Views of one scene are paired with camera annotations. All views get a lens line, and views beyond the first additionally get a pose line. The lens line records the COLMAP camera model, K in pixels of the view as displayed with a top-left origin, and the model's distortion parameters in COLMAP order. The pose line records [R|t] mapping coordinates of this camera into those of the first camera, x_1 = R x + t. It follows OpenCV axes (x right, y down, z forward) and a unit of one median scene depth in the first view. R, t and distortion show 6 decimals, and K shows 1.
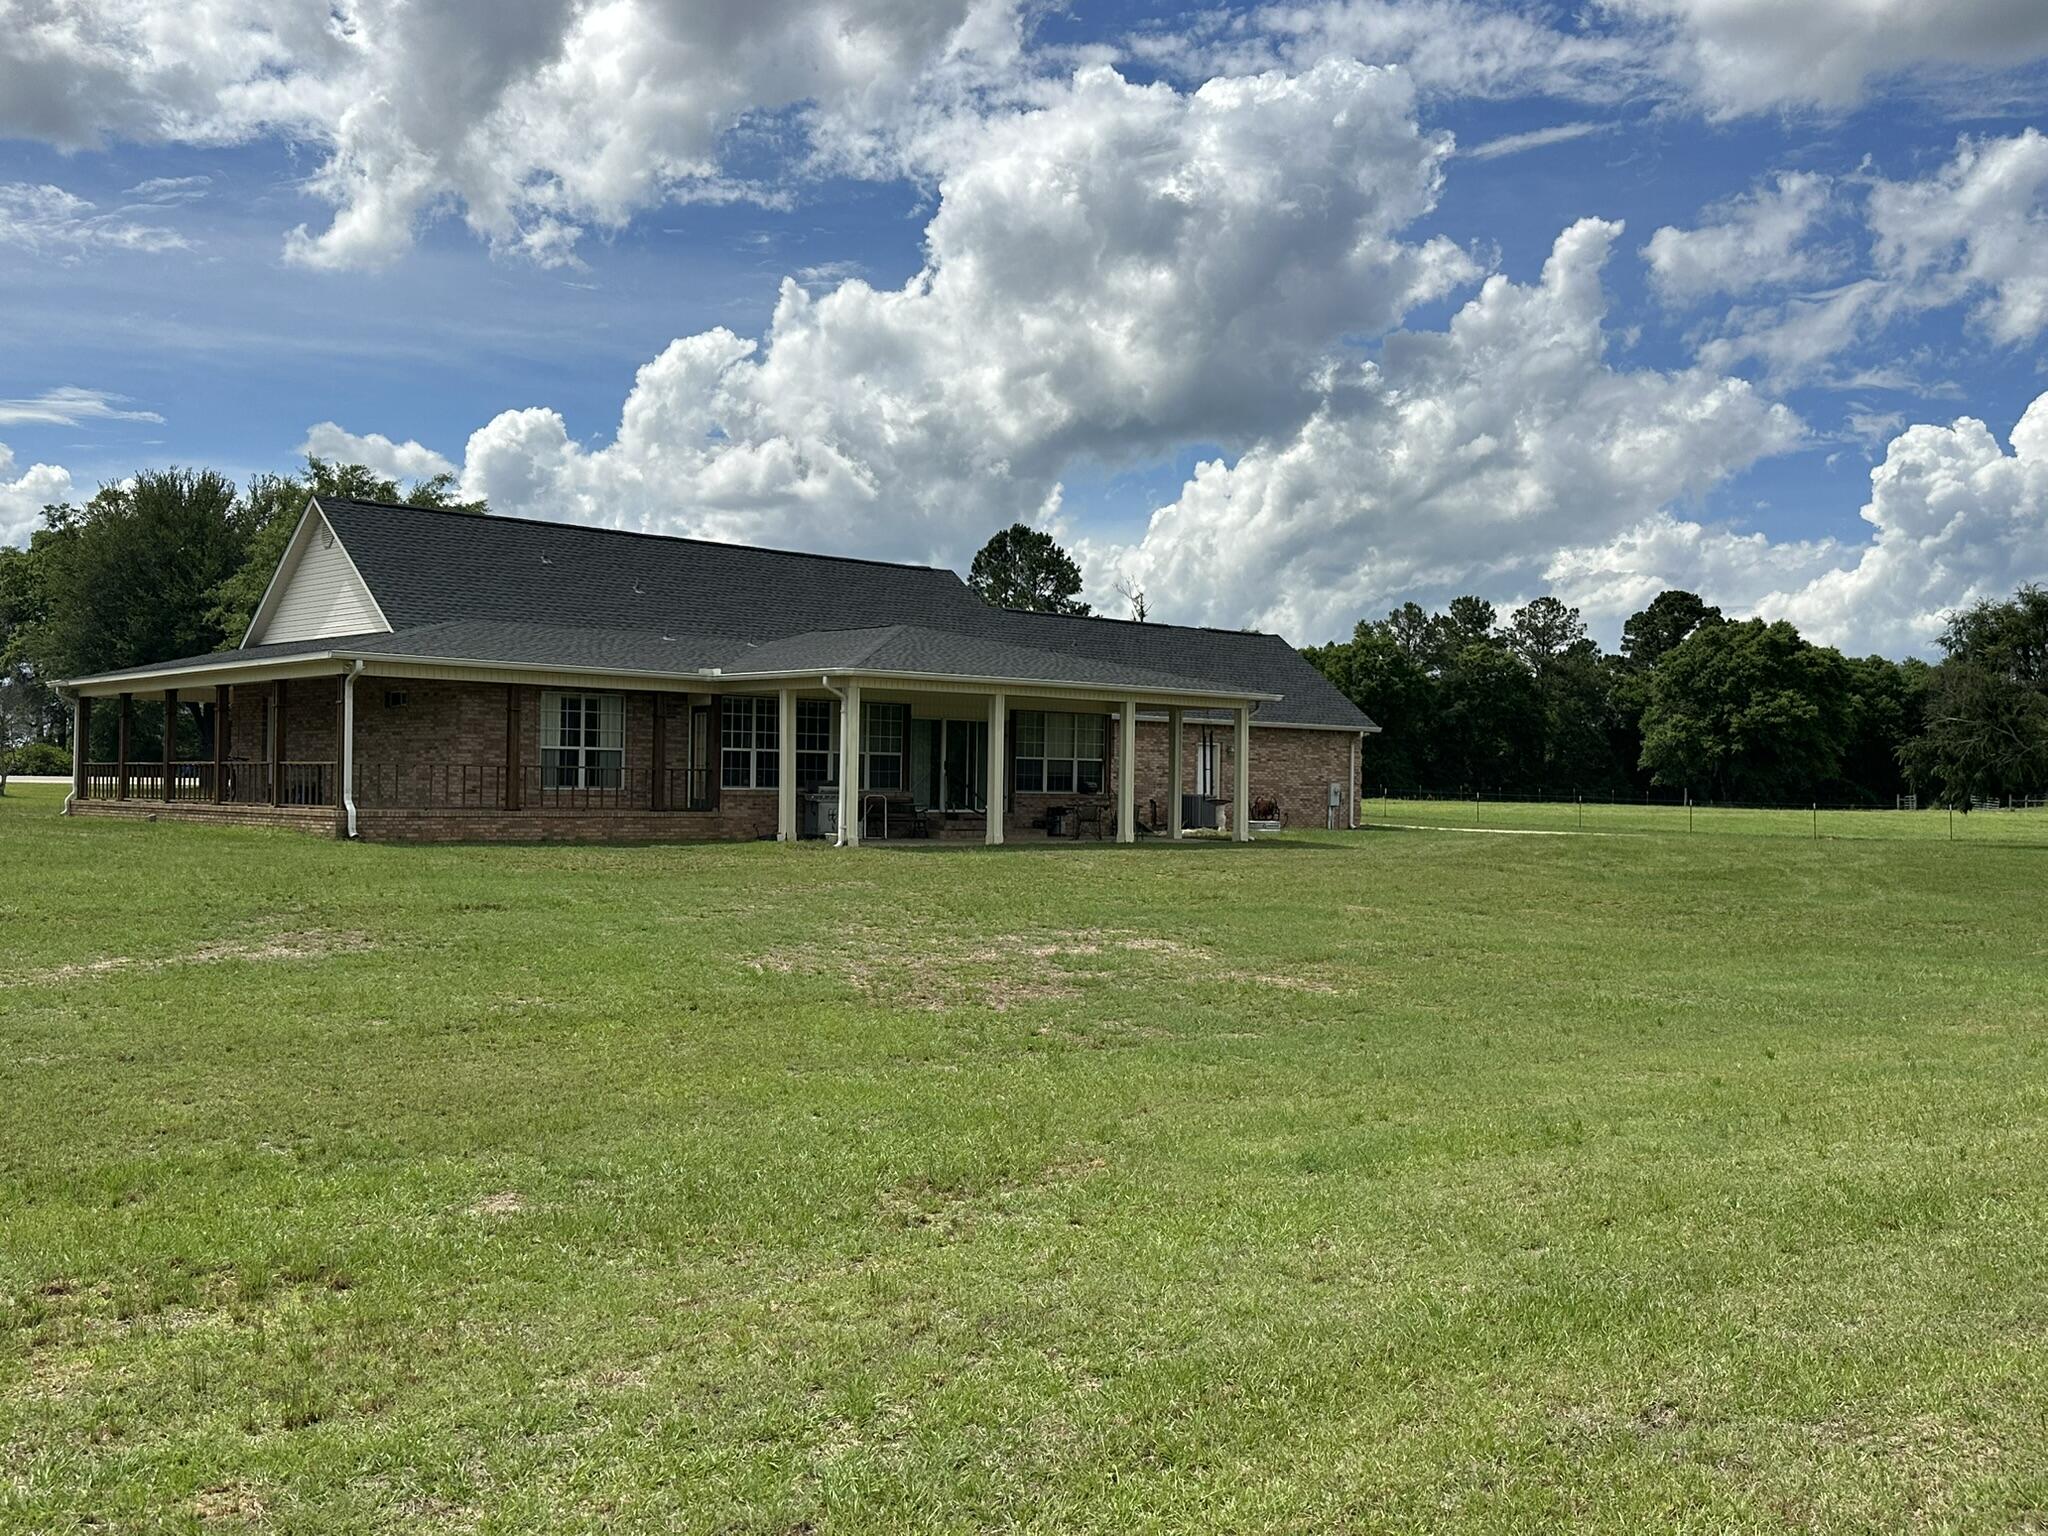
lens RADIAL K [[1967.2, 0, 1023.2], [0, 1967.2, 800.3], [0, 0, 1]] dist [0.522301, 0.000215]
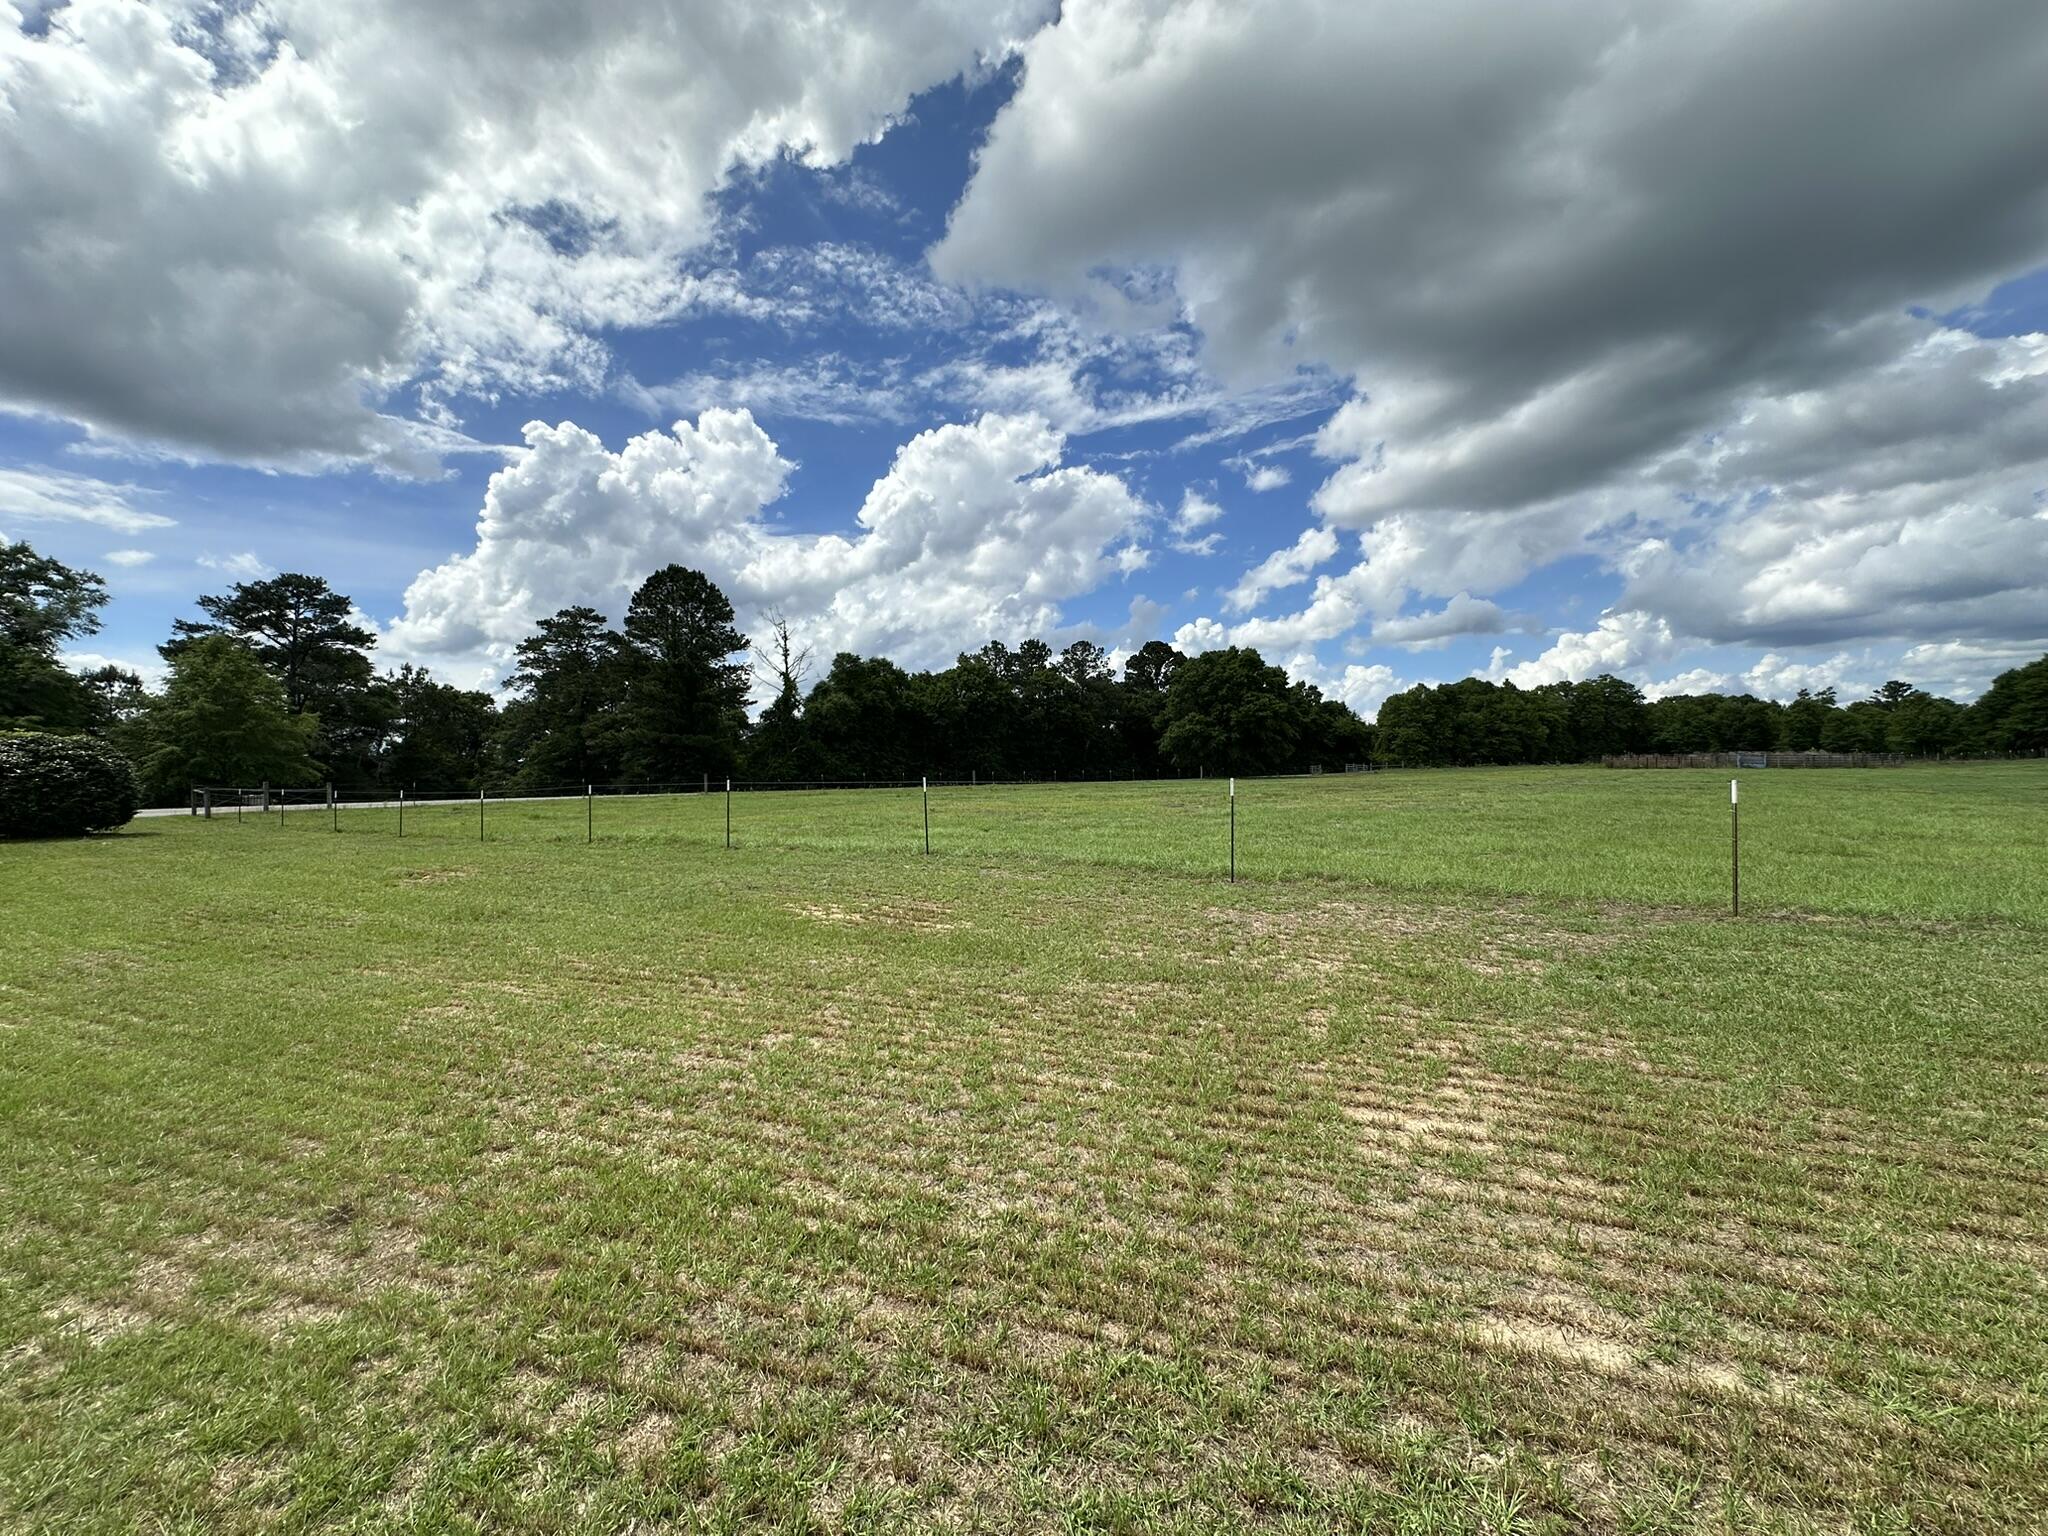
lens RADIAL K [[813.9, 0, 1024.0], [0, 813.9, 768.0], [0, 0, 1]] dist [-0.001592, 0.000369]
pose [[0.961110, -0.043187, 0.272769, 0.057950], [0.048977, 0.998695, -0.014452, -0.002845], [-0.271789, 0.027250, 0.961971, 0.479008]]
